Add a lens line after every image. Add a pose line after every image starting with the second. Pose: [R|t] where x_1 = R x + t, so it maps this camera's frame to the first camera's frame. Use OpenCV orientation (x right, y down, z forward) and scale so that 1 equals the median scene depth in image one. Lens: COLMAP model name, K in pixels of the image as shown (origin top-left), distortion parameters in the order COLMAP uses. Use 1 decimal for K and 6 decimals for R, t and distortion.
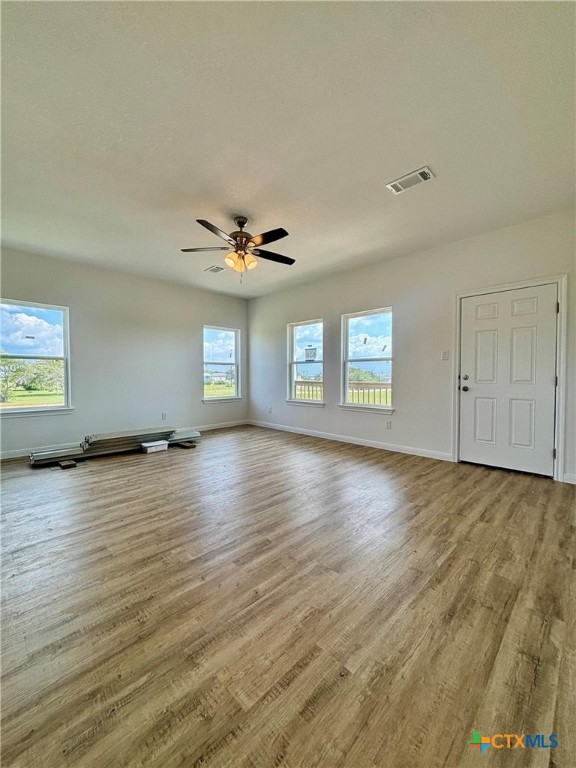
lens RADIAL K [[310.1, 0, 287.3], [0, 310.1, 384.3], [0, 0, 1]] dist [0.008252, 0.000577]
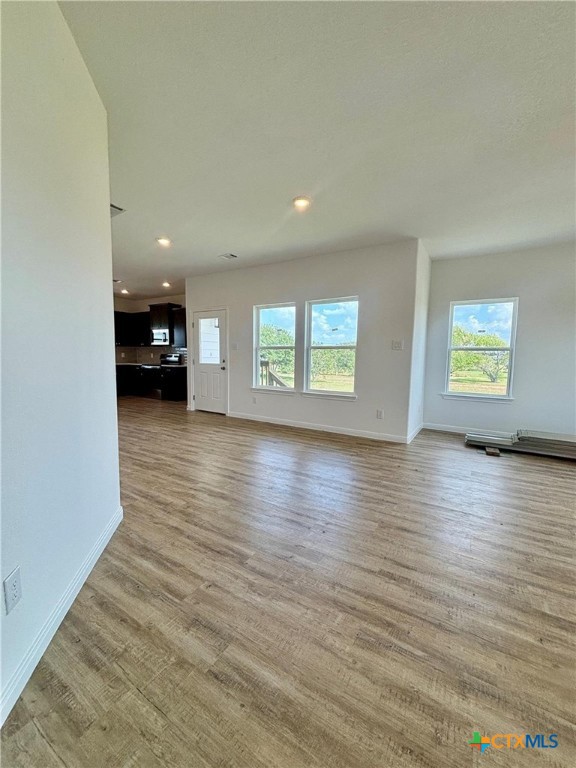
lens RADIAL K [[310.1, 0, 288.1], [0, 310.1, 383.5], [0, 0, 1]] dist [0.008252, 0.000577]
pose [[0.236341, 0.089685, -0.967522, 0.205363], [-0.039476, 0.995795, 0.082663, -0.051321], [0.970868, 0.018657, 0.238888, 0.114067]]
